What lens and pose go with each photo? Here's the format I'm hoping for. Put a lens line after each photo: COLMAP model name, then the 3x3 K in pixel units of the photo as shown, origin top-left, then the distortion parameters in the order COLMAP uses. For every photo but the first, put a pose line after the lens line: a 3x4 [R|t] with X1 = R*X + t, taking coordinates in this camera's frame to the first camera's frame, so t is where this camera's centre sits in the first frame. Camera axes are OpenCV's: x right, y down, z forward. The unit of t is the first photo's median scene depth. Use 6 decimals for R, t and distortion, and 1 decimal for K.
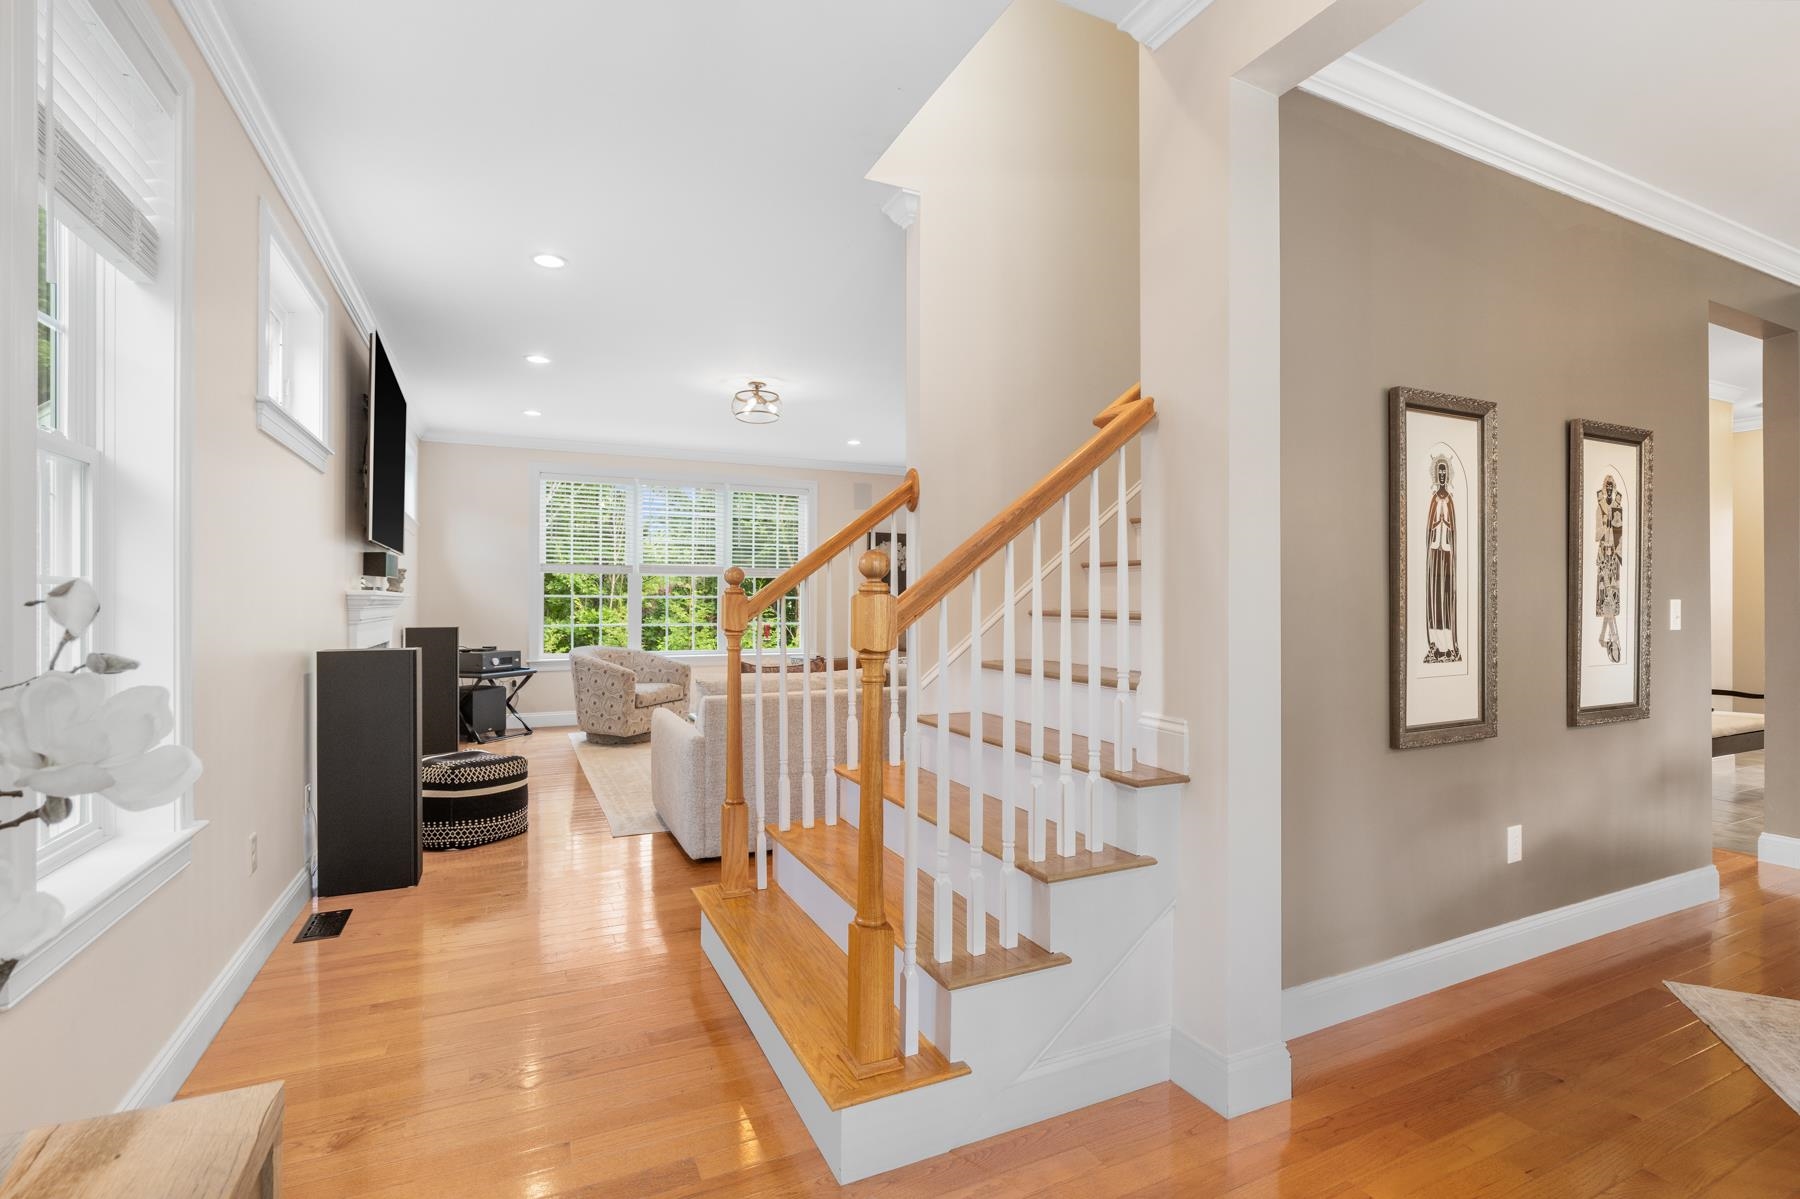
lens RADIAL K [[833.2, 0, 928.2], [0, 833.2, 597.1], [0, 0, 1]] dist [-0.009911, 0.000649]
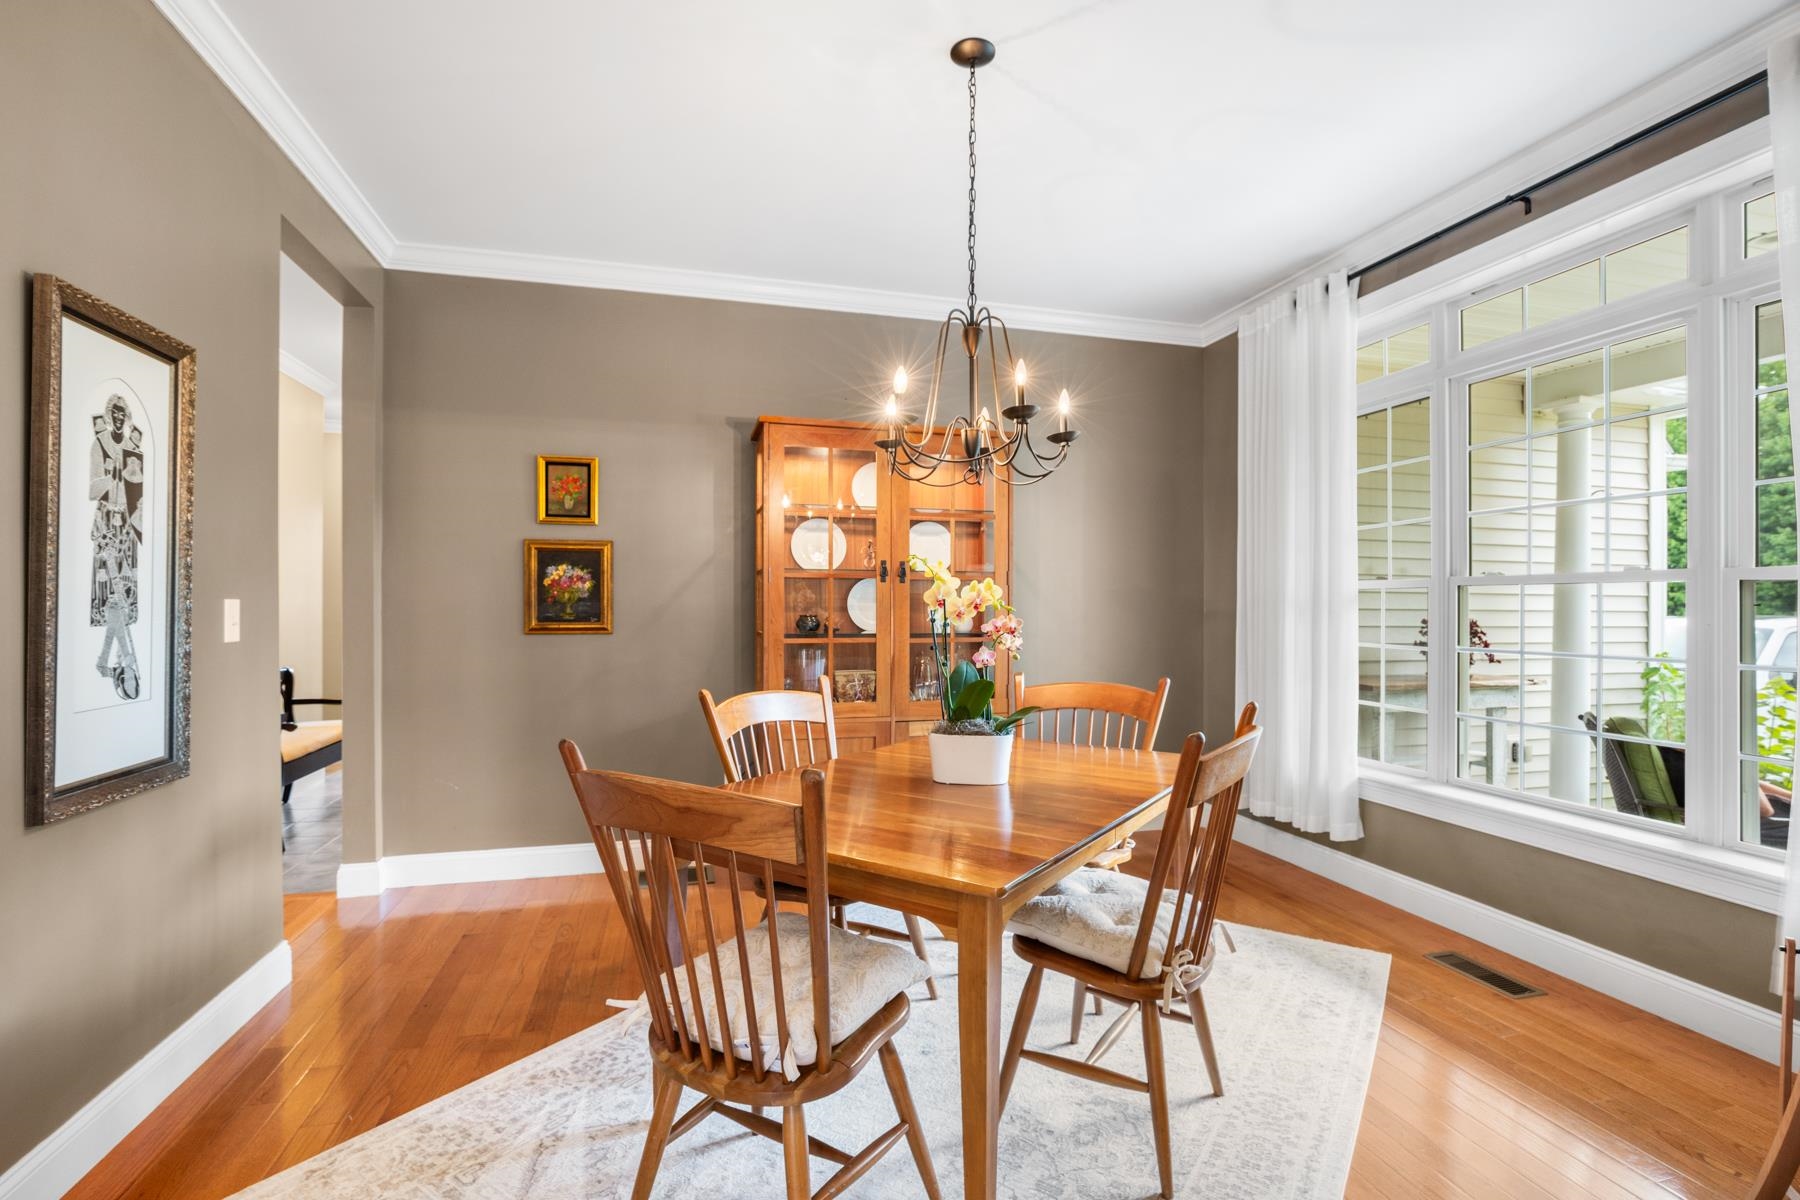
lens RADIAL K [[833.2, 0, 901.6], [0, 833.2, 604.5], [0, 0, 1]] dist [-0.009911, 0.000649]
pose [[0.197908, 0.000115, 0.980221, 0.335456], [-0.001955, 0.999998, 0.000277, 0.006224], [-0.980219, -0.001971, 0.197908, 0.307494]]
